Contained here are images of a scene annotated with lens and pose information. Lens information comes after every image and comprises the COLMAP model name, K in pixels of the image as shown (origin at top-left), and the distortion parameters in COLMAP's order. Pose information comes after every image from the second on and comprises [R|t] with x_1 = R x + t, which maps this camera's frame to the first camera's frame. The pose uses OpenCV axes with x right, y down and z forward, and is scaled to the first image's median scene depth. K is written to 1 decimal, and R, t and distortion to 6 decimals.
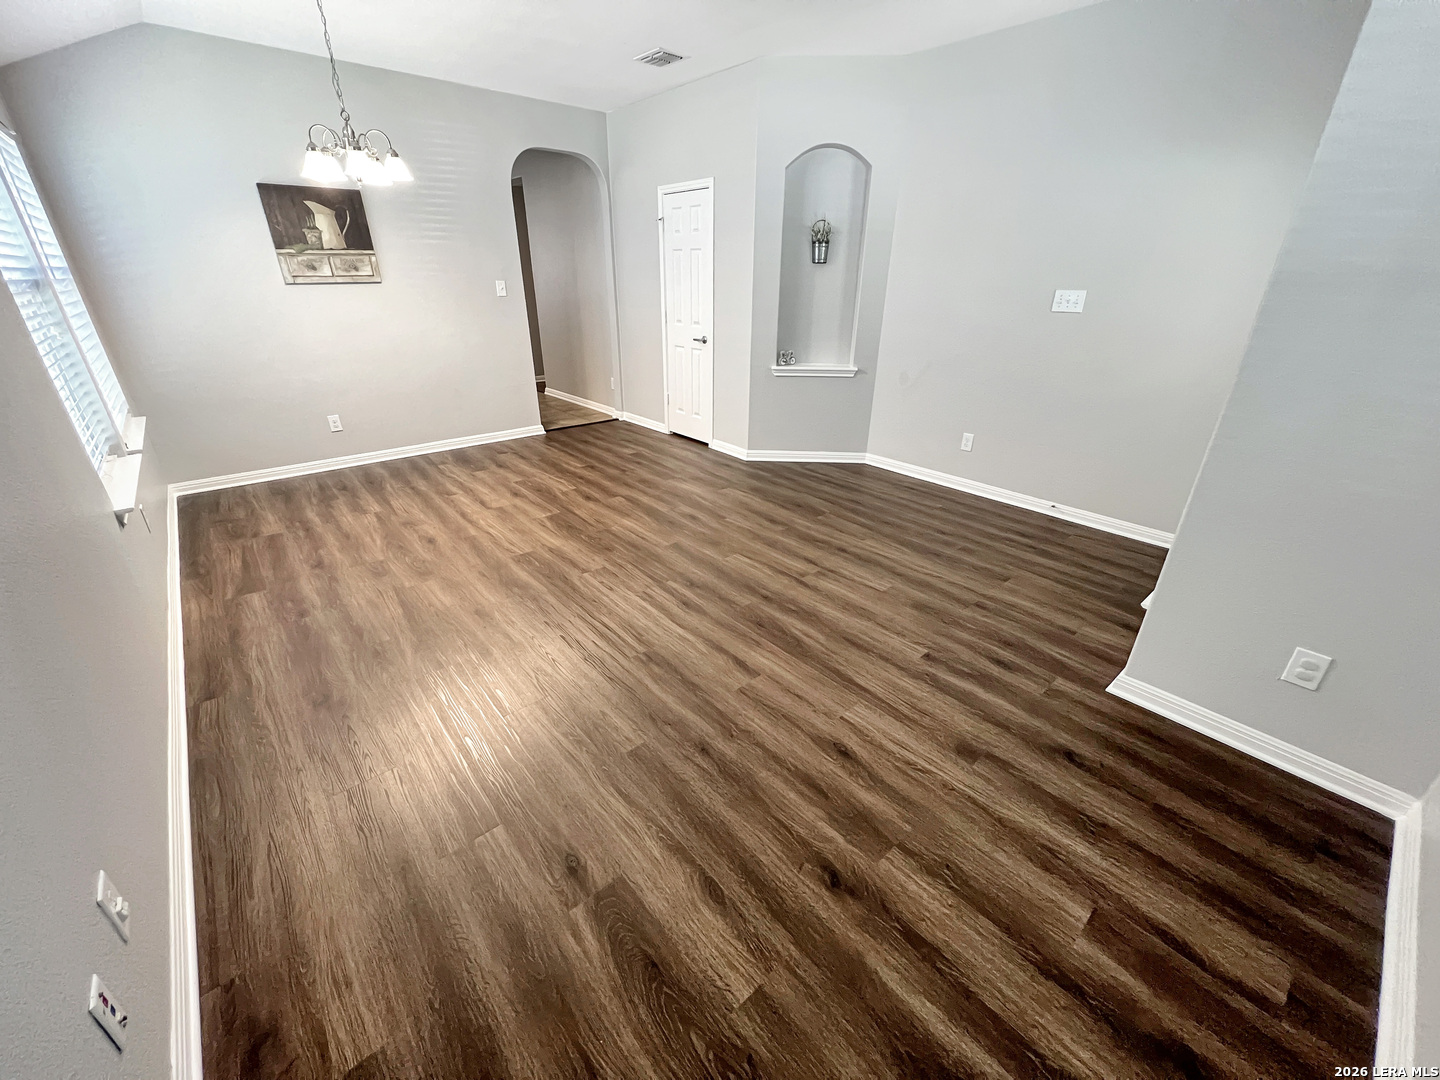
lens RADIAL K [[576.0, 0, 719.2], [0, 576.0, 539.0], [0, 0, 1]] dist [-0.001559, 0.000727]
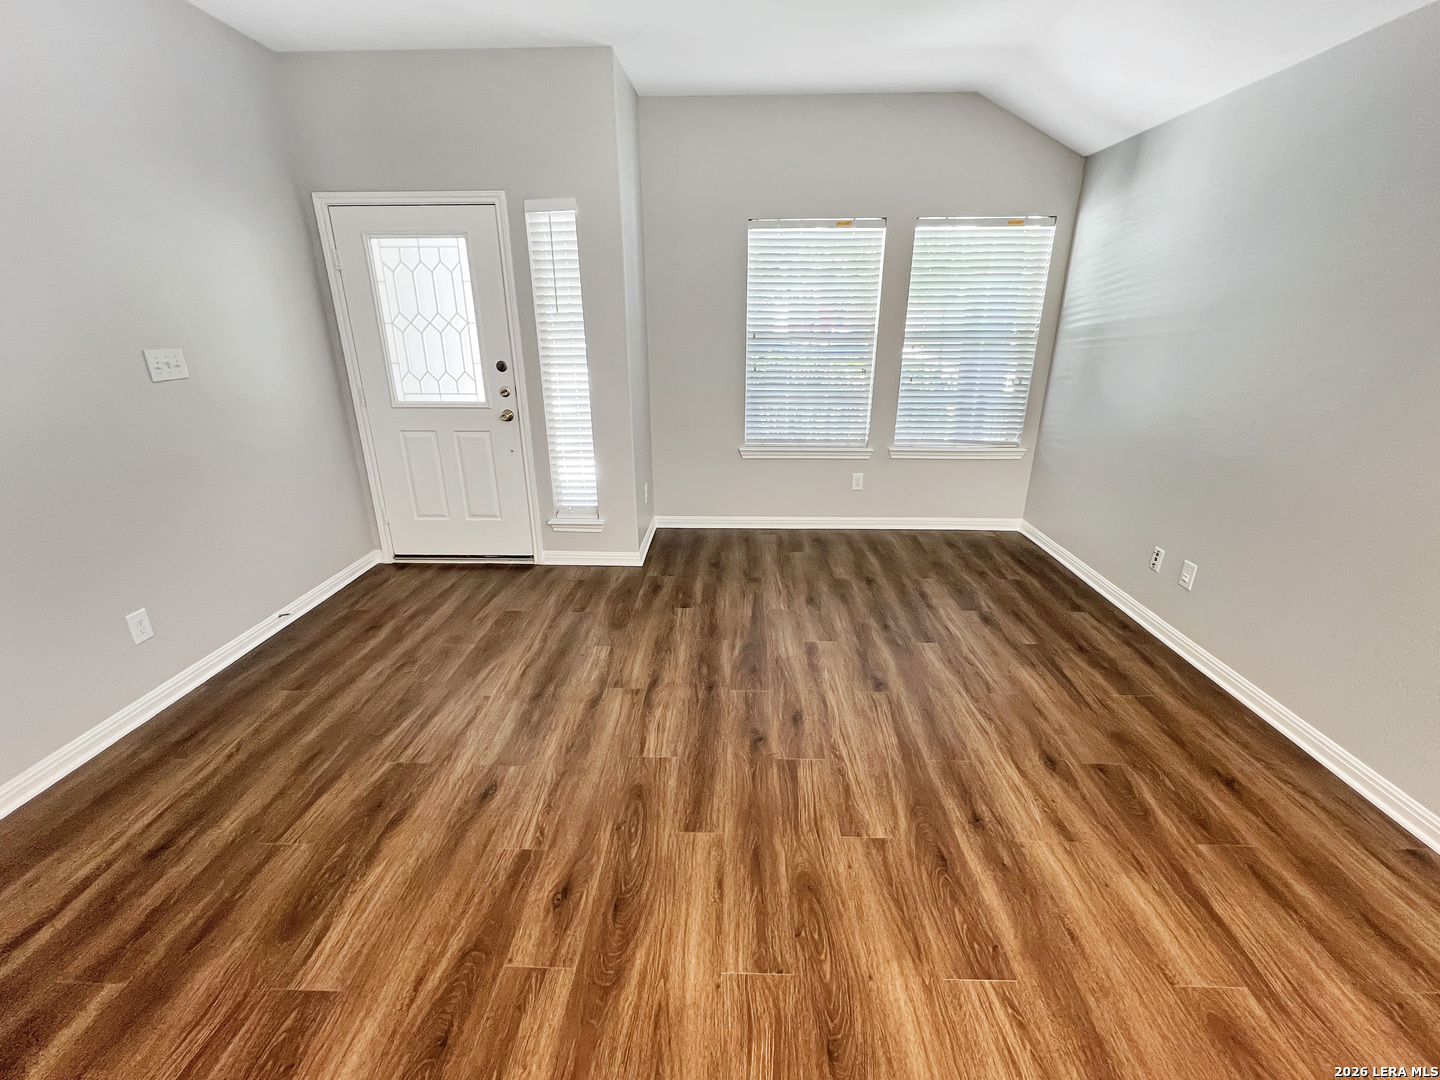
lens RADIAL K [[621.5, 0, 719.0], [0, 621.5, 540.1], [0, 0, 1]] dist [-0.002669, 0.000707]
pose [[-0.733059, -0.236565, 0.637701, -0.347387], [0.282186, 0.747292, 0.601602, -0.458483], [-0.618867, 0.620960, -0.481054, 0.959563]]
